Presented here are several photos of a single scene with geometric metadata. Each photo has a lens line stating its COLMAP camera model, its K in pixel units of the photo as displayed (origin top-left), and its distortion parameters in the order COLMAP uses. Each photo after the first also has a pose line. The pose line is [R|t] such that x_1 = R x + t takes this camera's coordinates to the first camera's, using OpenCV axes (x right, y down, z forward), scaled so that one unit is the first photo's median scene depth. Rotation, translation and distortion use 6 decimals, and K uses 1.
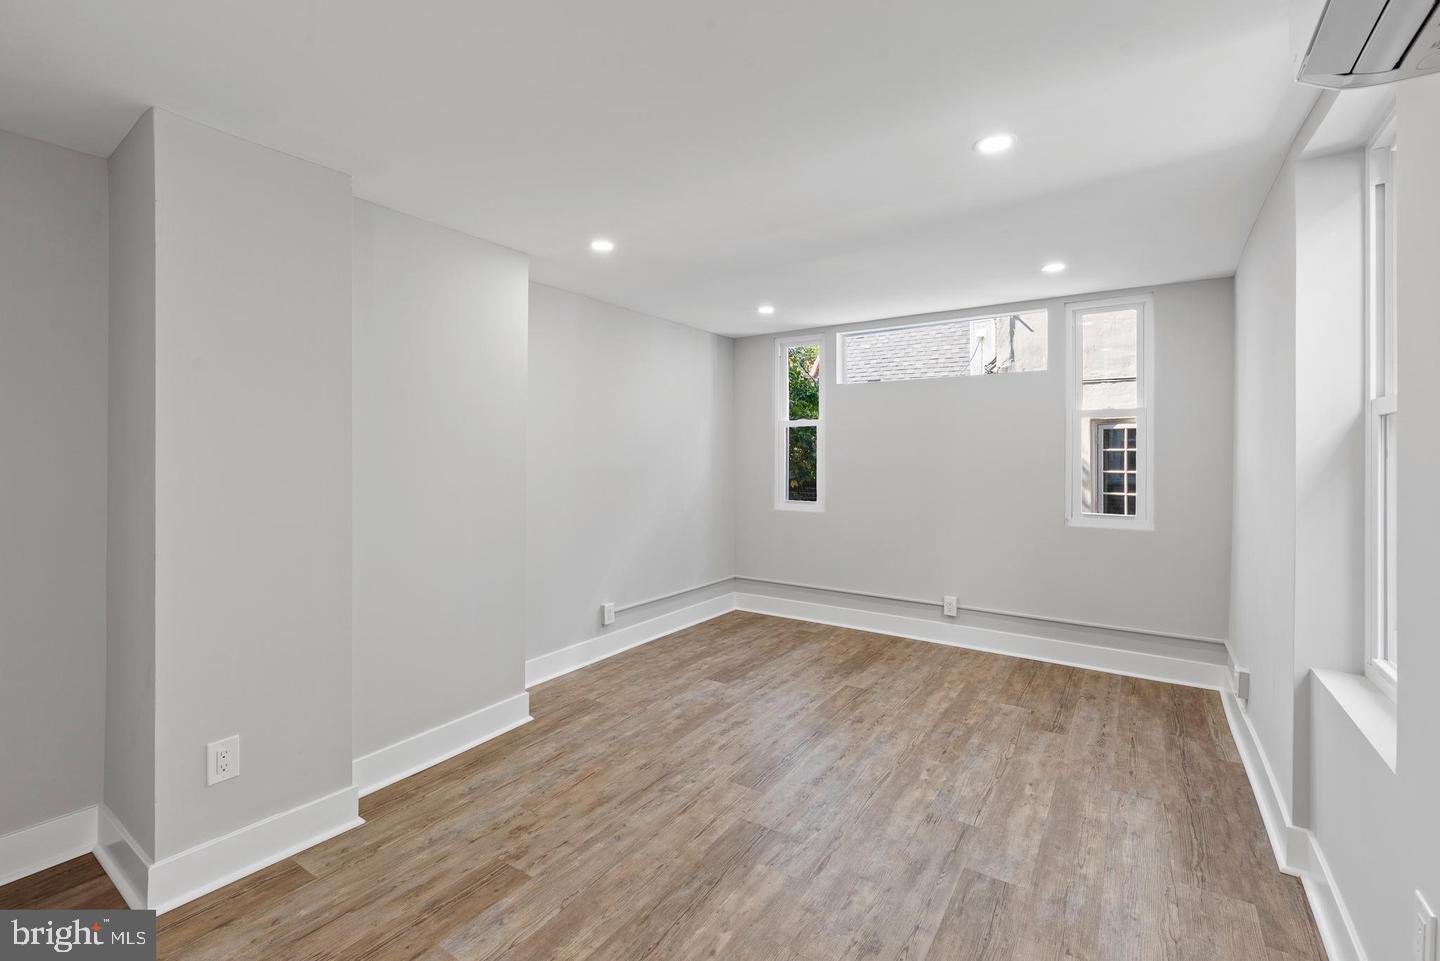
lens RADIAL K [[626.9, 0, 714.8], [0, 626.9, 471.3], [0, 0, 1]] dist [0.002494, -0.000884]
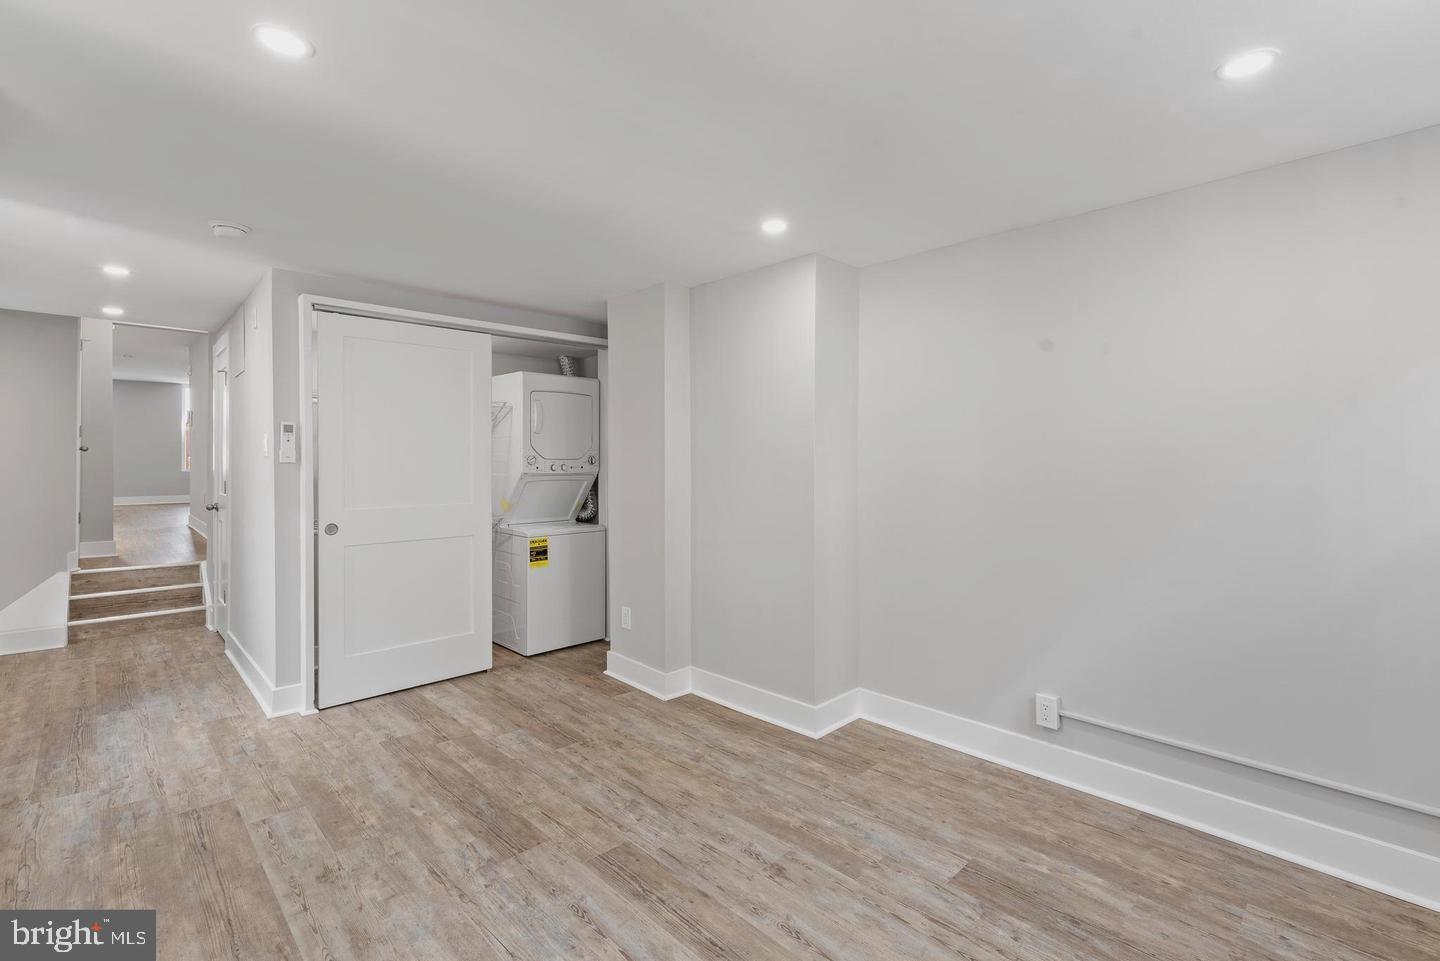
lens RADIAL K [[626.9, 0, 716.0], [0, 626.9, 471.0], [0, 0, 1]] dist [0.002494, -0.000884]
pose [[-0.189162, 0.013750, -0.981850, 0.812932], [-0.025940, 0.999483, 0.018995, -0.030559], [0.981603, 0.029063, -0.188708, 1.239347]]
